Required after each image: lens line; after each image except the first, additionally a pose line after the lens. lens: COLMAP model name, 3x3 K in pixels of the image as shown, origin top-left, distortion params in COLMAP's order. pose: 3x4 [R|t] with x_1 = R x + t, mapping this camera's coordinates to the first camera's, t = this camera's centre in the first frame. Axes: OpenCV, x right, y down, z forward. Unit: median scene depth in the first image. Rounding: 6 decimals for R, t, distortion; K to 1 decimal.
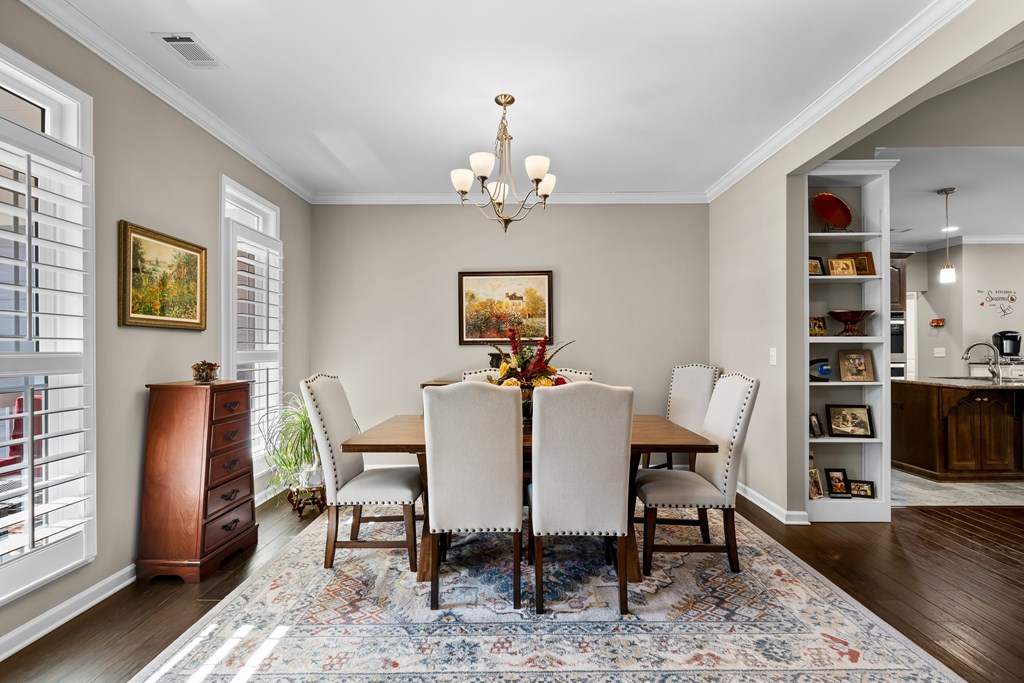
lens RADIAL K [[481.5, 0, 512.7], [0, 481.5, 350.7], [0, 0, 1]] dist [0.000243, -0.000005]
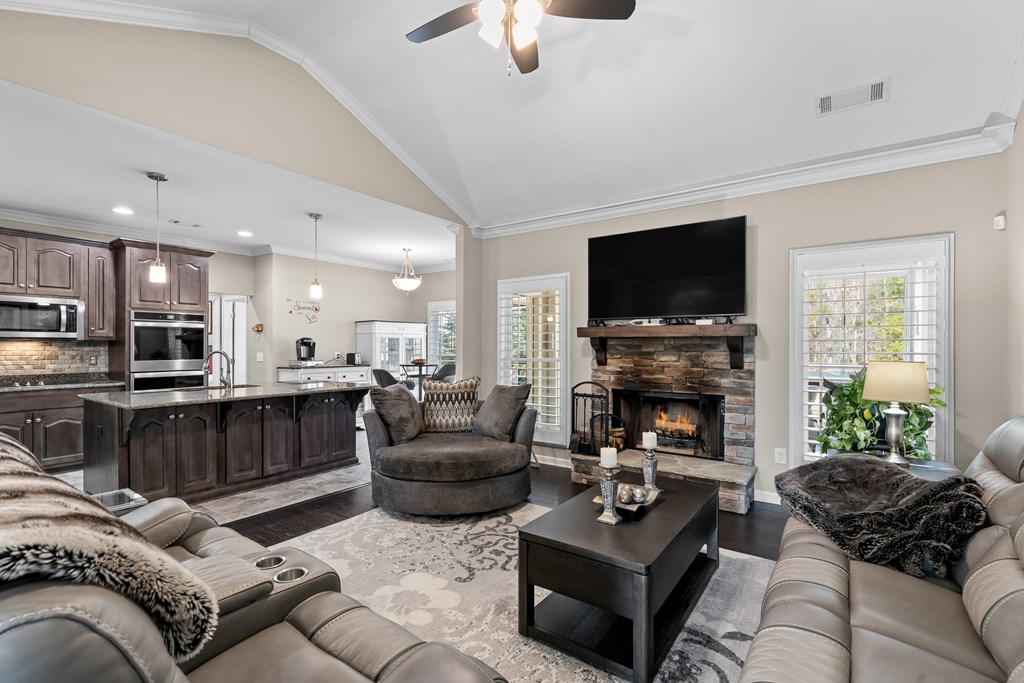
lens RADIAL K [[464.8, 0, 512.9], [0, 464.8, 345.3], [0, 0, 1]] dist [0.000382, 0.000032]
pose [[0.578106, 0.004897, 0.815947, 0.774605], [-0.001178, 0.999986, -0.005167, -0.032694], [-0.815960, 0.002026, 0.578104, -0.007094]]
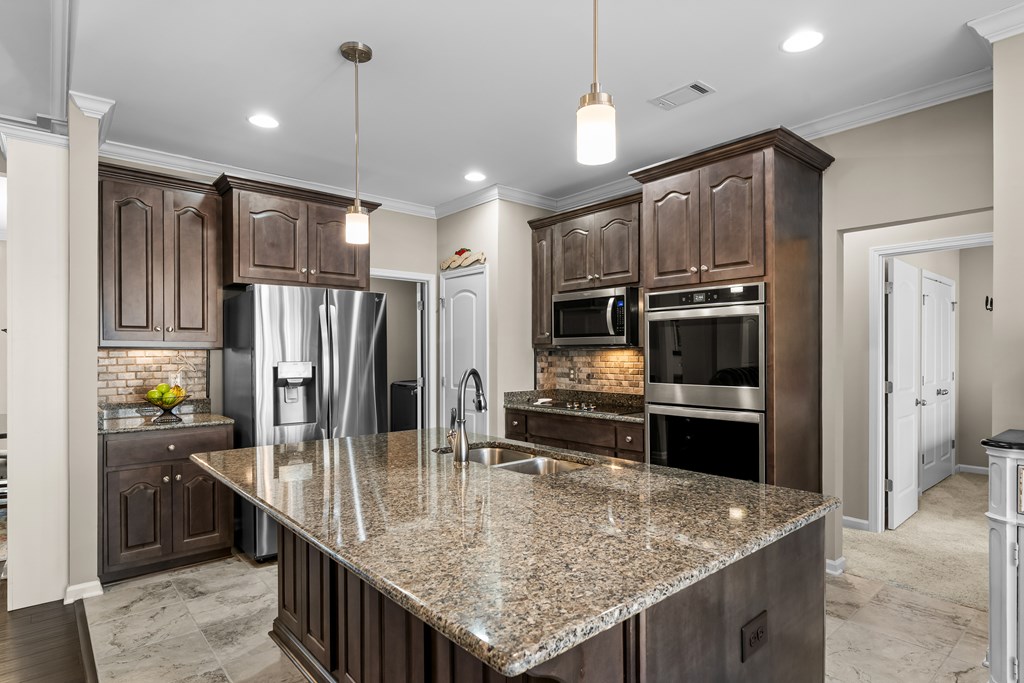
lens RADIAL K [[546.0, 0, 514.6], [0, 546.0, 358.3], [0, 0, 1]] dist [0.002872, 0.000355]
pose [[0.659882, 0.007052, -0.751336, 1.856621], [-0.000621, 0.999961, 0.008841, -0.041483], [0.751369, -0.005367, 0.659861, 0.994067]]
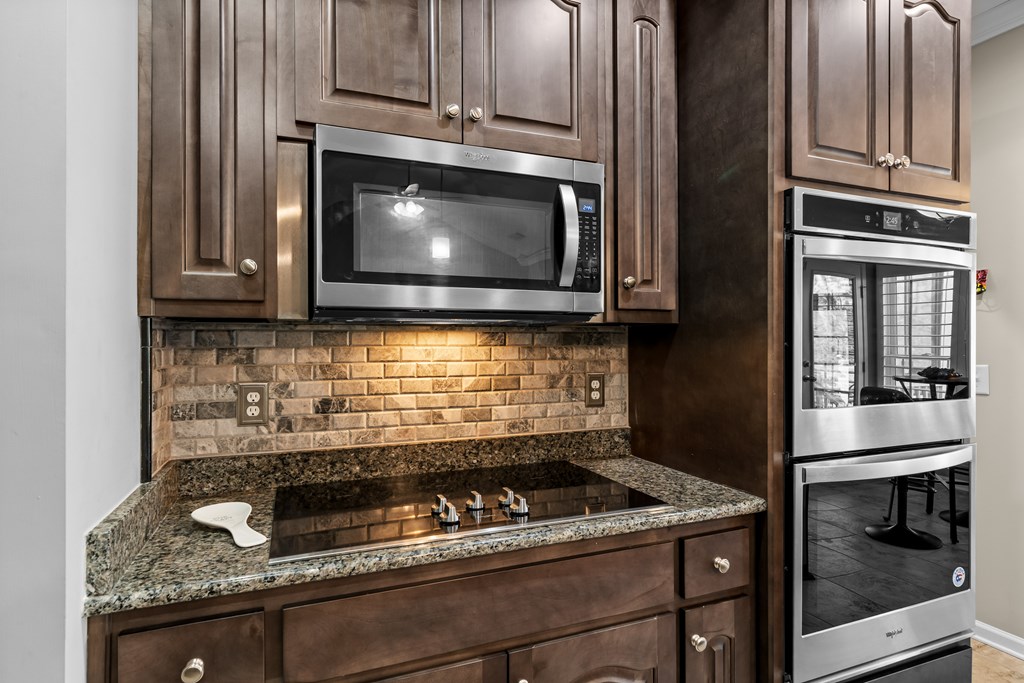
lens RADIAL K [[541.4, 0, 512.0], [0, 541.4, 341.5], [0, 0, 1]] dist [0.001479, 0.000291]
pose [[0.926357, 0.001126, 0.376645, 0.939551], [0.001830, 0.999970, -0.007488, -0.036186], [-0.376643, 0.007626, 0.926327, 1.536410]]
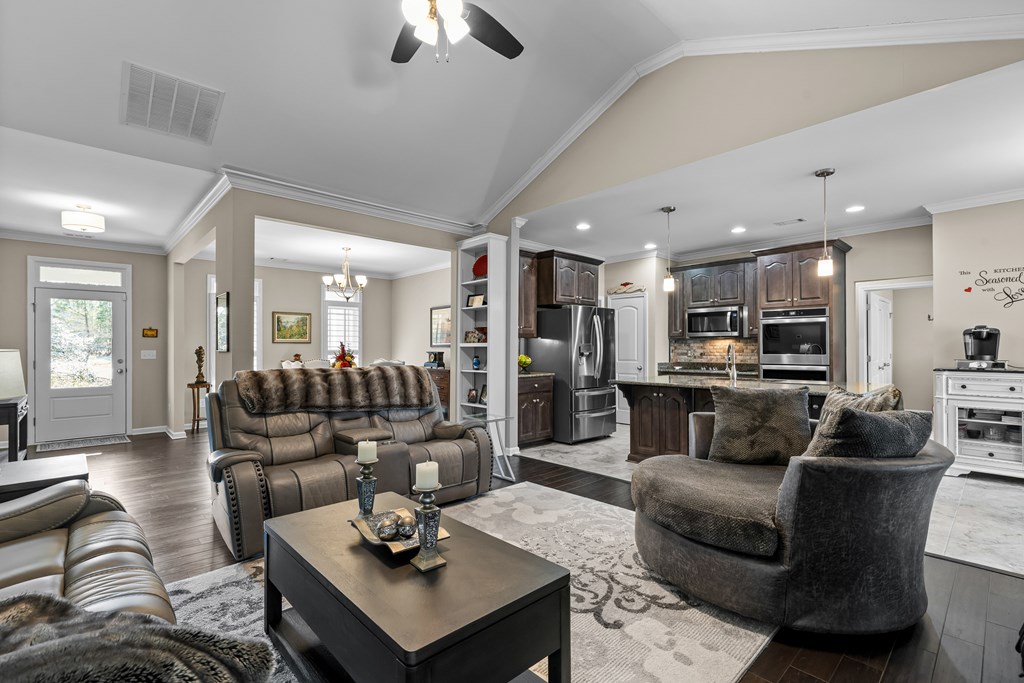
lens RADIAL K [[461.1, 0, 513.1], [0, 461.1, 348.4], [0, 0, 1]] dist [-0.000476, -0.000017]
pose [[0.688056, 0.000165, -0.725658, 1.877009], [-0.001647, 0.999998, -0.001335, -0.007175], [0.725656, 0.002114, 0.688054, 0.000940]]
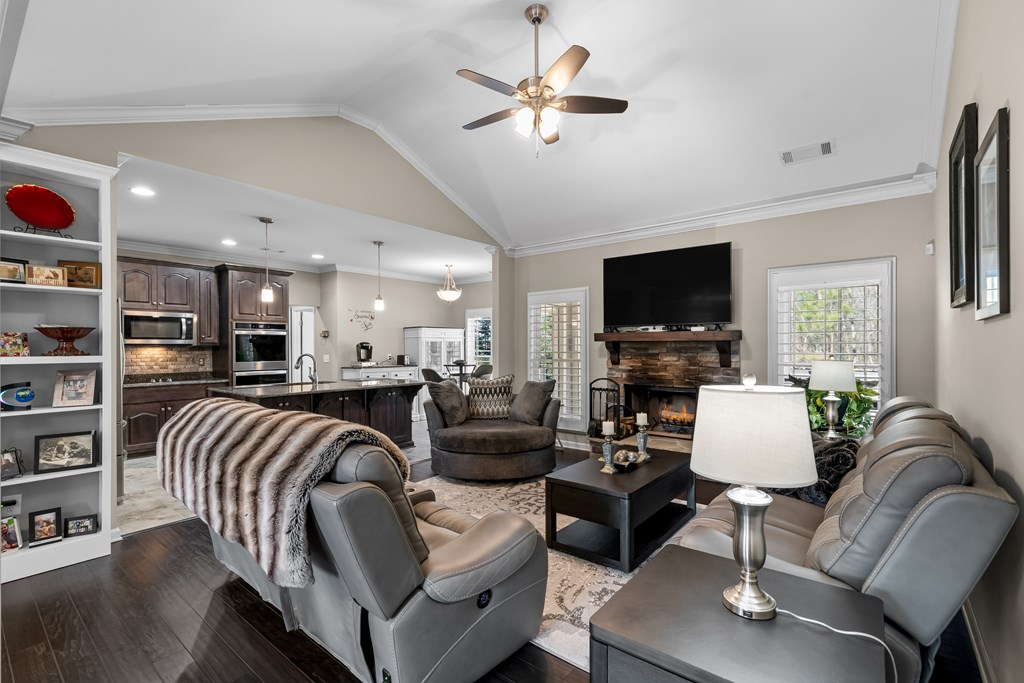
lens RADIAL K [[461.1, 0, 513.1], [0, 461.1, 348.4], [0, 0, 1]] dist [-0.000476, -0.000017]
pose [[0.626332, -0.002098, 0.779553, 0.554061], [0.003719, 0.999993, -0.000296, -0.039385], [-0.779547, 0.003085, 0.626336, -0.163364]]
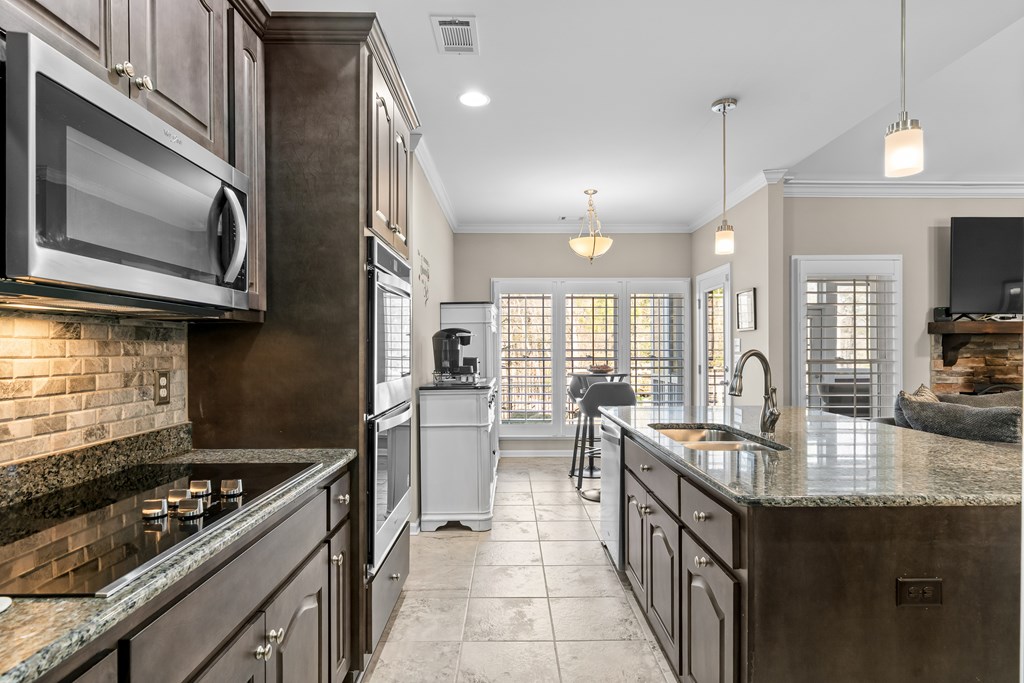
lens RADIAL K [[530.5, 0, 511.3], [0, 530.5, 348.6], [0, 0, 1]] dist [0.000832, -0.000081]
pose [[-0.007789, 0.002483, 0.999967, 0.699101], [0.003482, 0.999991, -0.002456, -0.026180], [-0.999964, 0.003462, -0.007797, 1.677250]]
